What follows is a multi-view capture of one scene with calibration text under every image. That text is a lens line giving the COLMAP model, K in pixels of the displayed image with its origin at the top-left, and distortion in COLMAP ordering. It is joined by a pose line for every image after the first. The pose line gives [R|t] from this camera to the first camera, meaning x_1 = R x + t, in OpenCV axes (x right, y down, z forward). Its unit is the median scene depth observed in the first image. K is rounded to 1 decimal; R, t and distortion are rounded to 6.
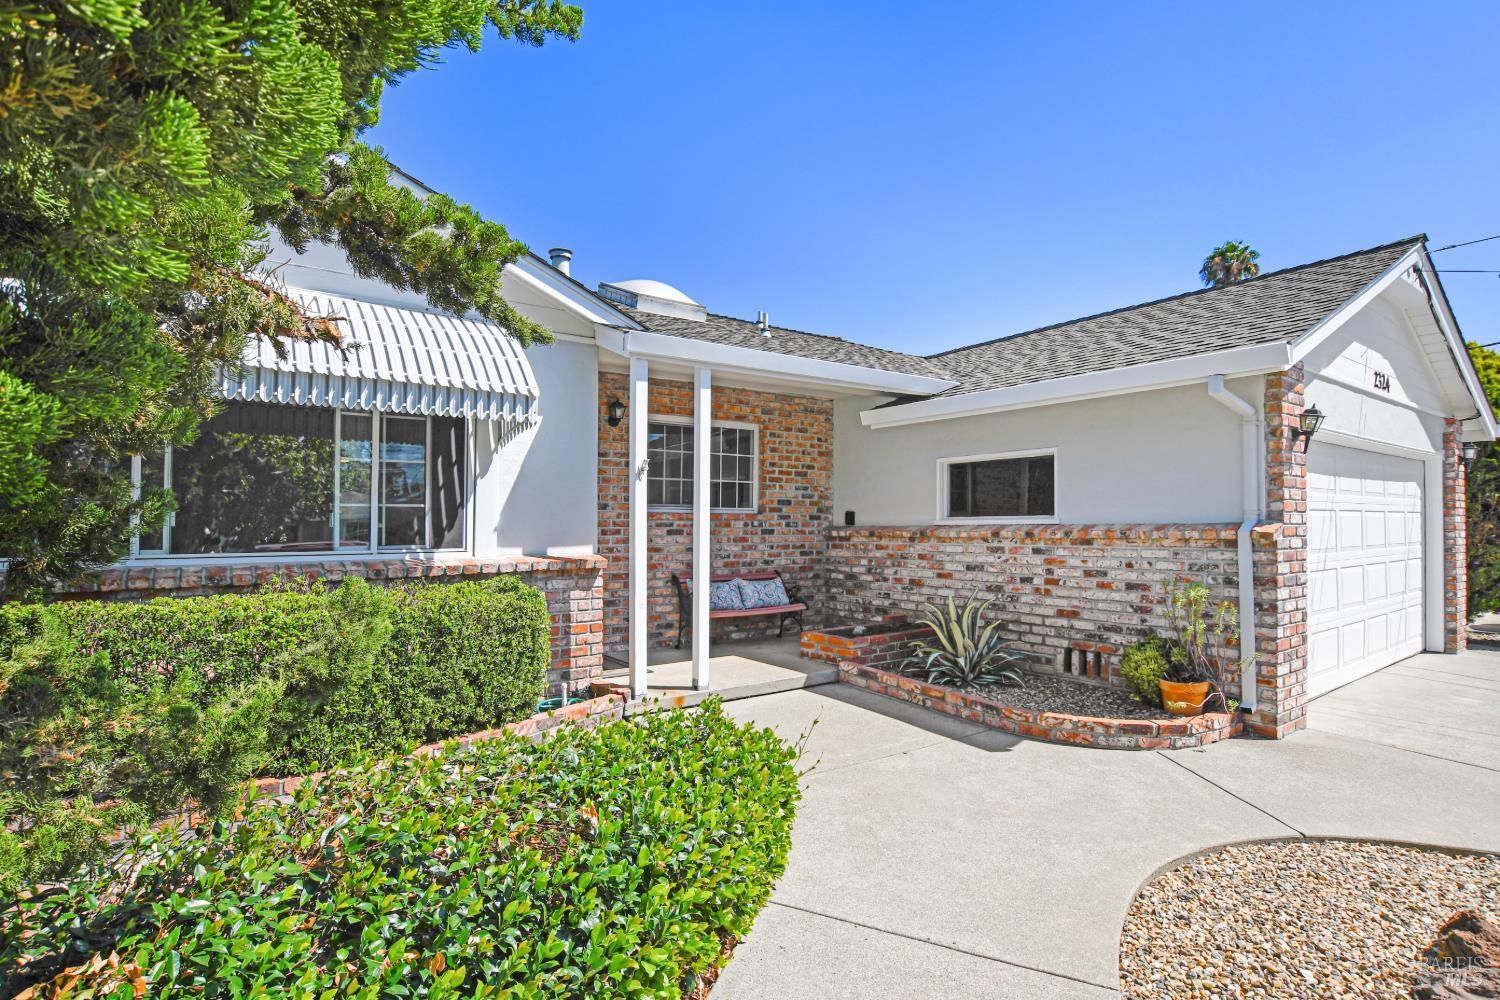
lens RADIAL K [[723.4, 0, 762.0], [0, 723.4, 506.3], [0, 0, 1]] dist [-0.013891, 0.000358]
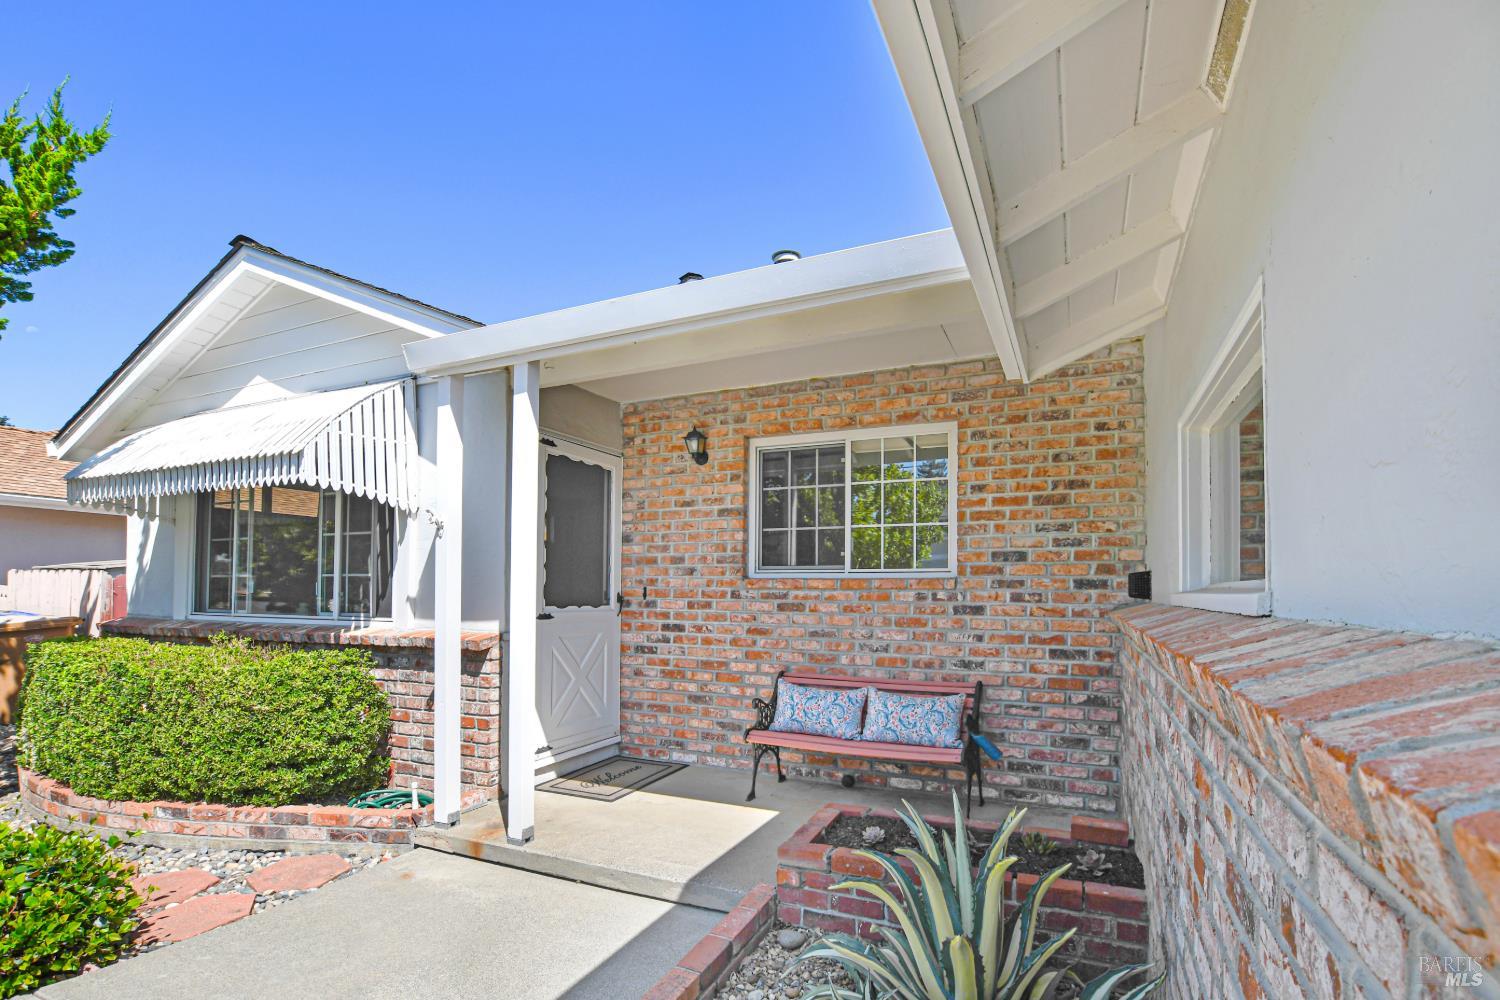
lens RADIAL K [[689.8, 0, 778.4], [0, 689.8, 571.5], [0, 0, 1]] dist [-0.044192, -0.000135]
pose [[0.504186, -0.018132, -0.863405, 0.404174], [0.018444, 0.999778, -0.010225, 0.008538], [0.863398, -0.010769, 0.504408, 0.626143]]
